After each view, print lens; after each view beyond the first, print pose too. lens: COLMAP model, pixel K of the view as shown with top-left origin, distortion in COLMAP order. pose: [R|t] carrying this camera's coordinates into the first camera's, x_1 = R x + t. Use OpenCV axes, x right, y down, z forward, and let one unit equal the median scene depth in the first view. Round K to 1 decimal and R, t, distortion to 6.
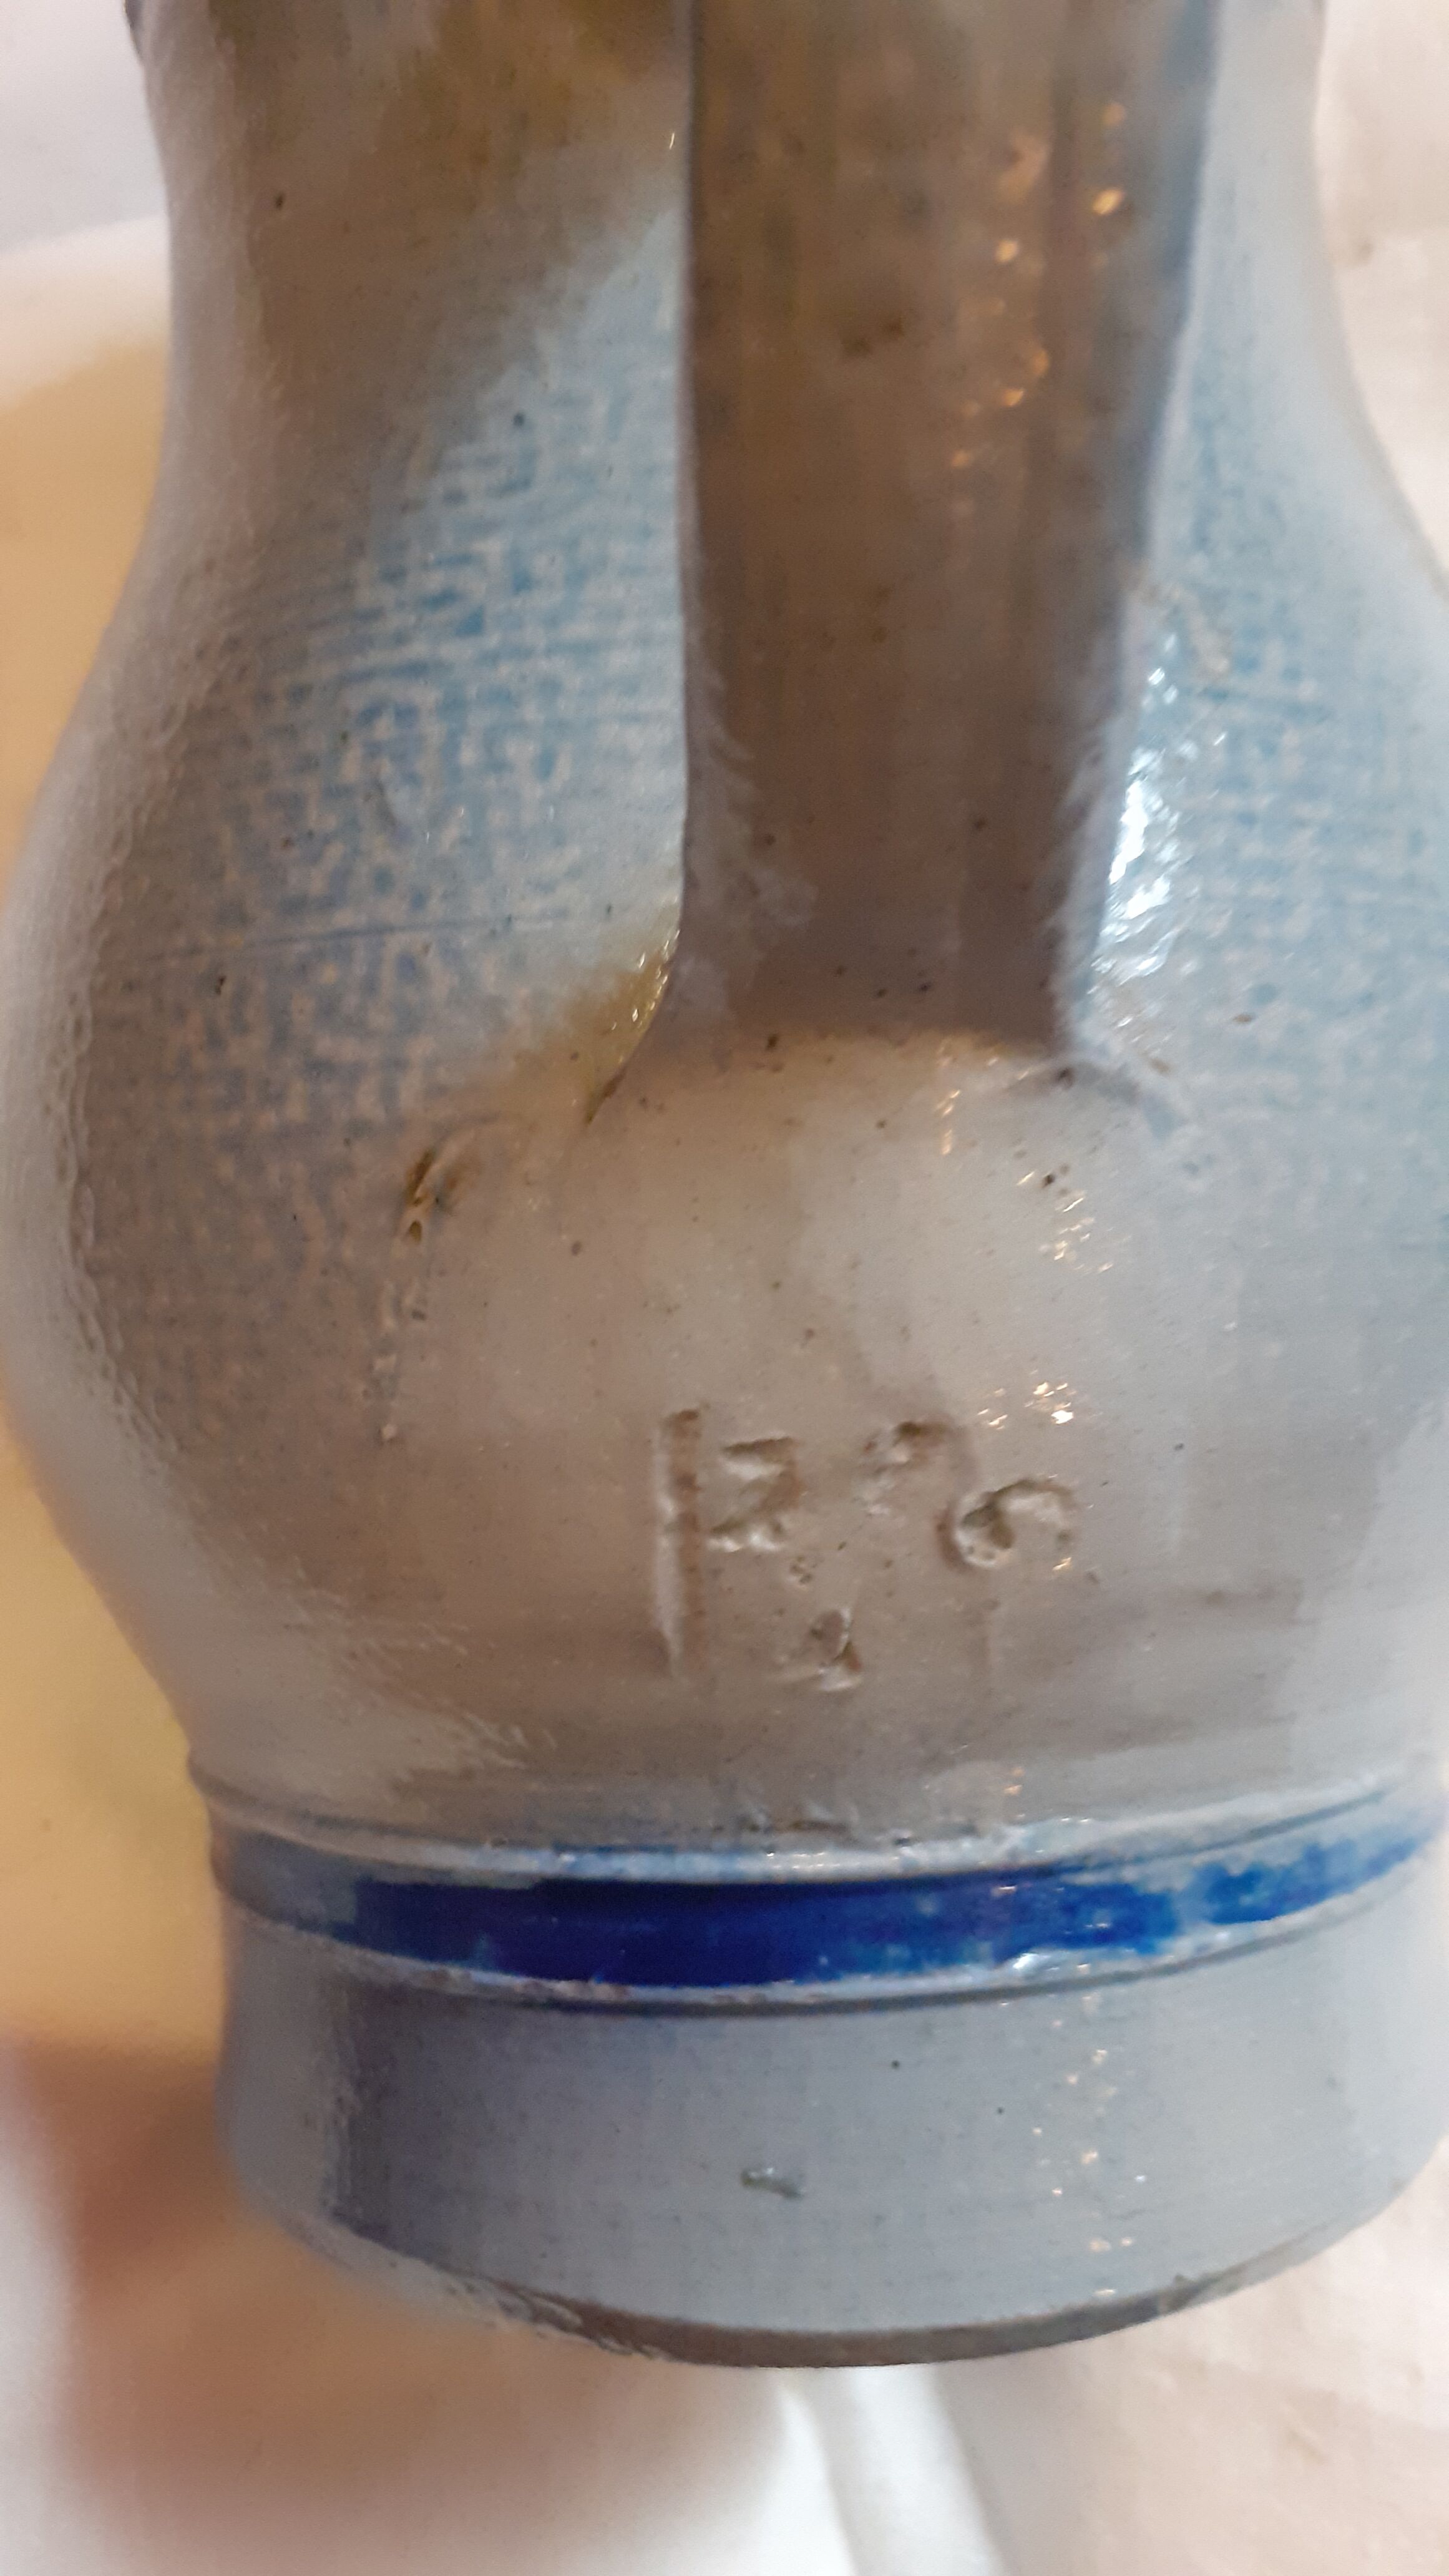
lens RADIAL K [[2037.3, 0, 724.5], [0, 2037.3, 1288.0], [0, 0, 1]] dist [0.190106, -0.484725]
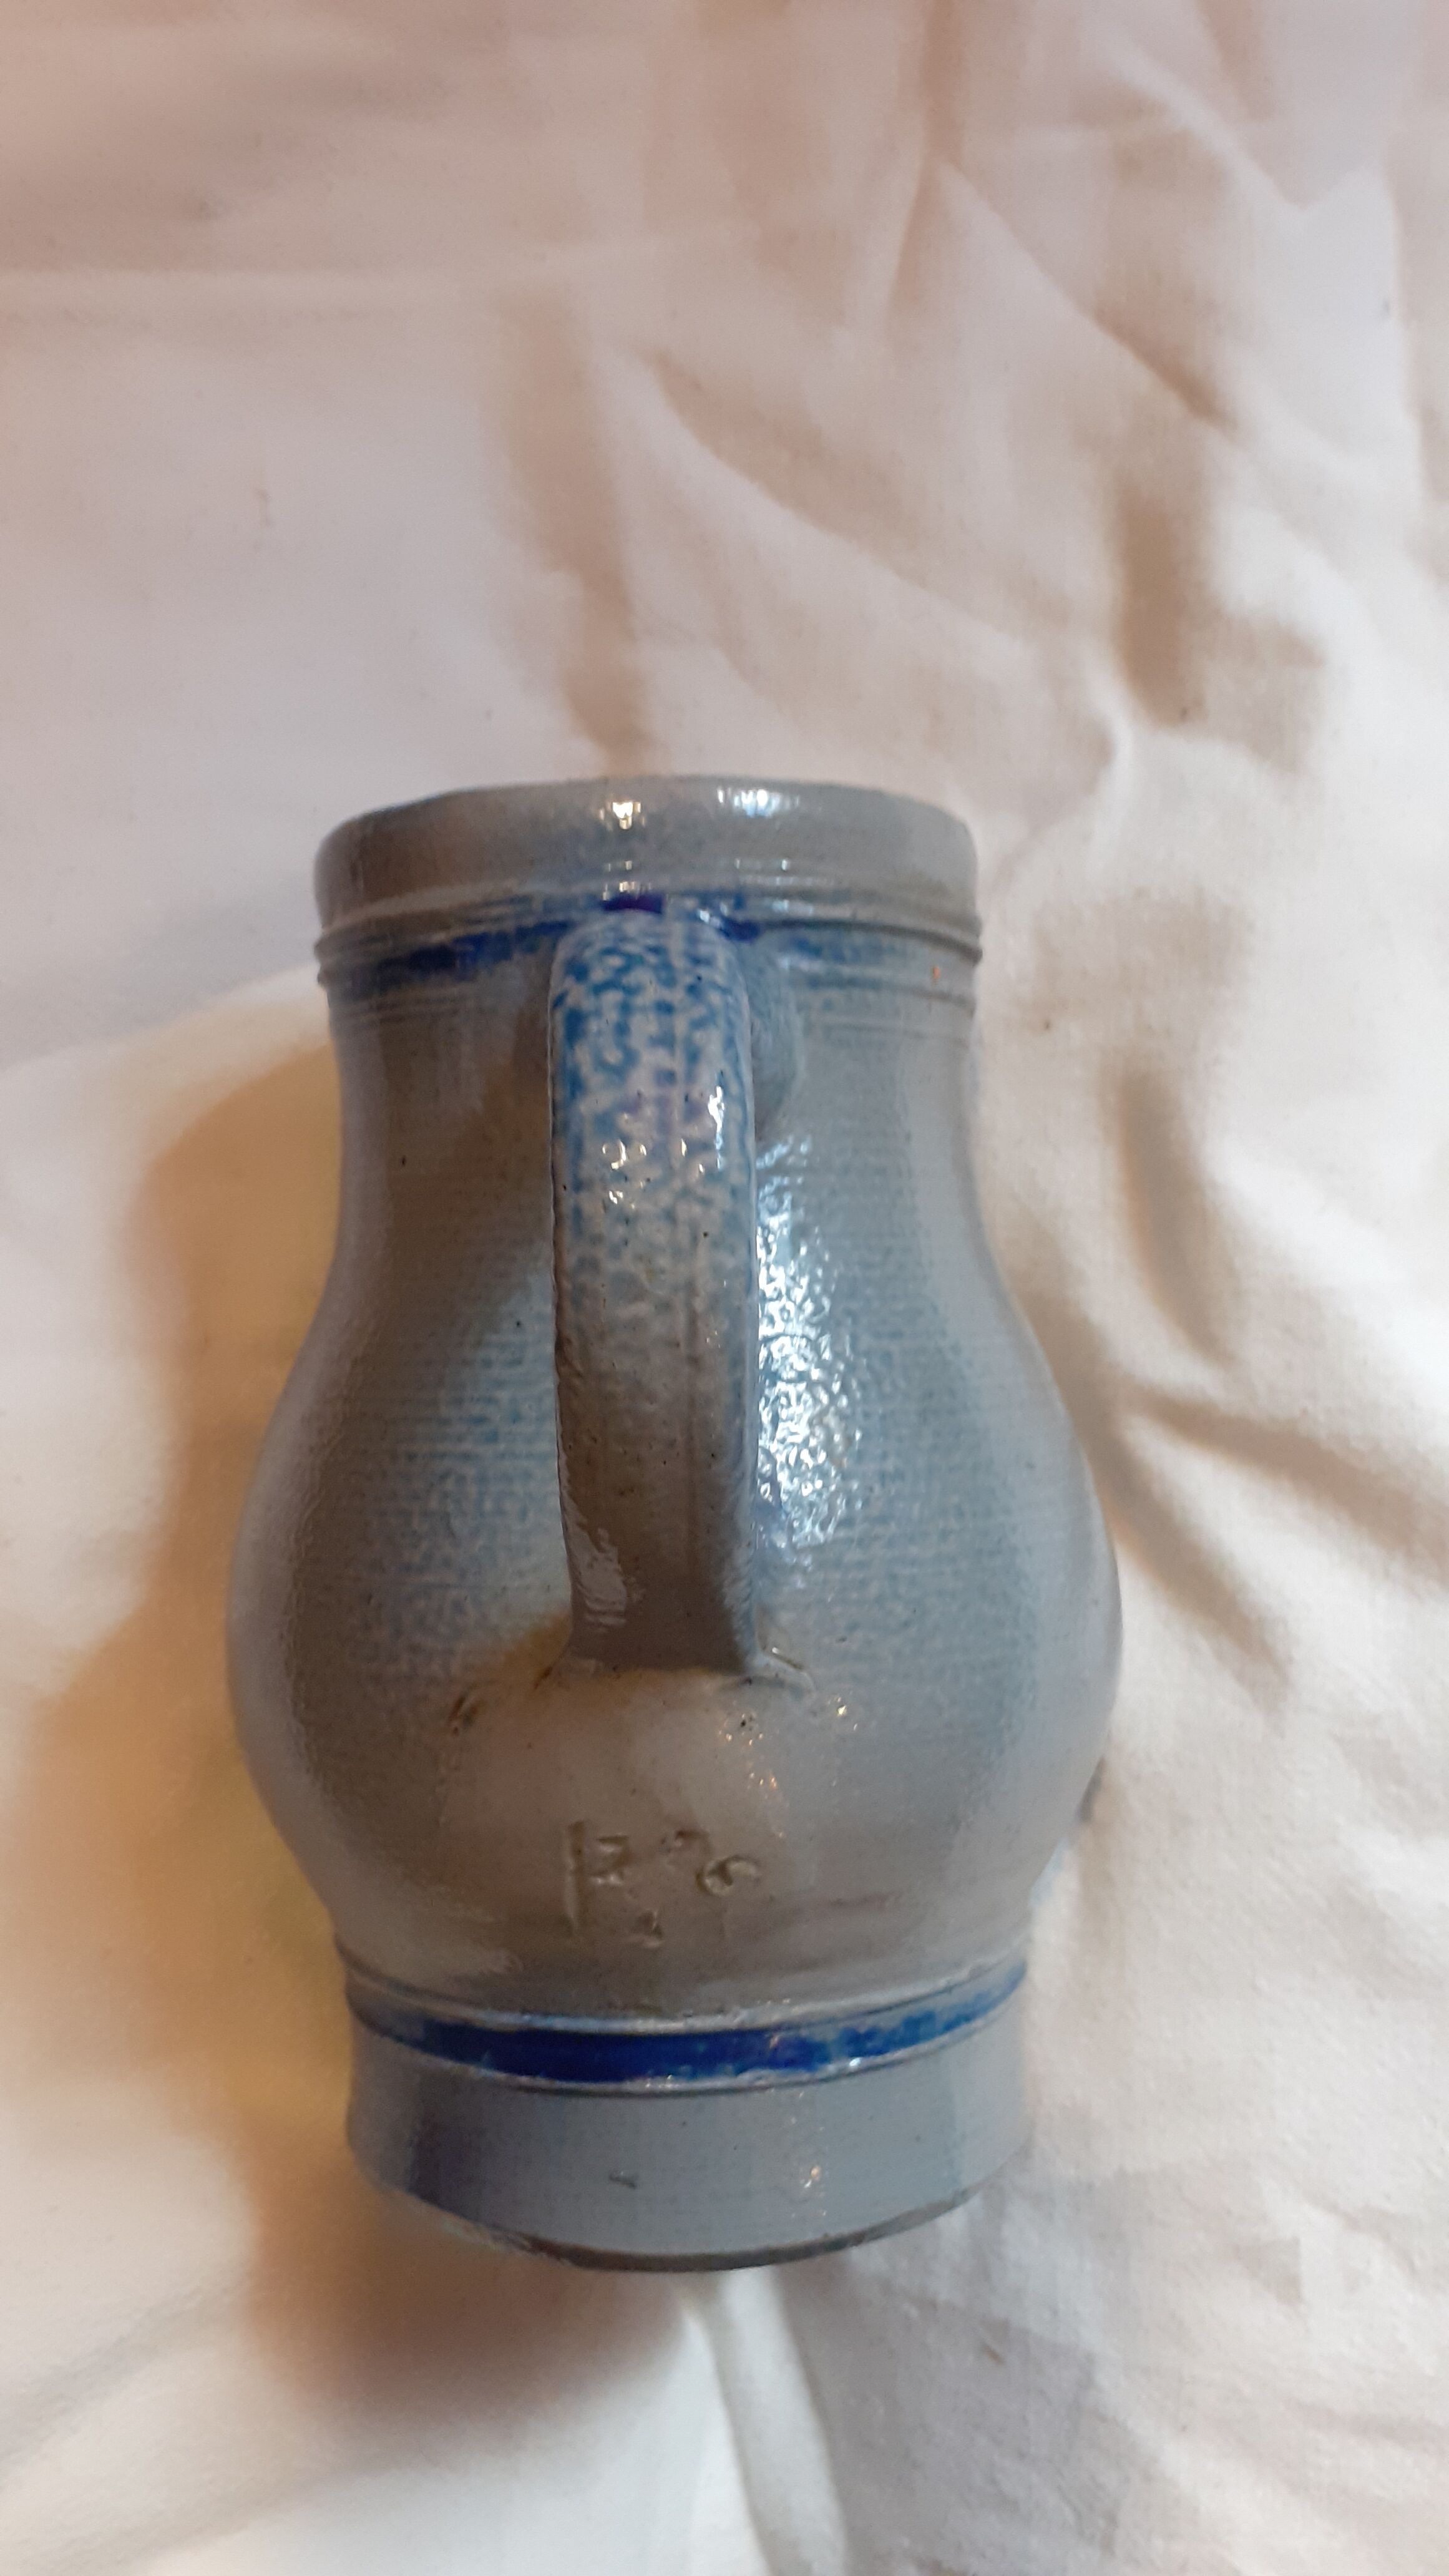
lens RADIAL K [[2032.6, 0, 719.4], [0, 2032.6, 1294.6], [0, 0, 1]] dist [0.234163, -0.740456]
pose [[0.999018, 0.018896, -0.040075, 0.194740], [-0.018833, 0.999821, 0.001959, -0.475116], [0.040105, -0.001202, 0.999195, -1.103463]]
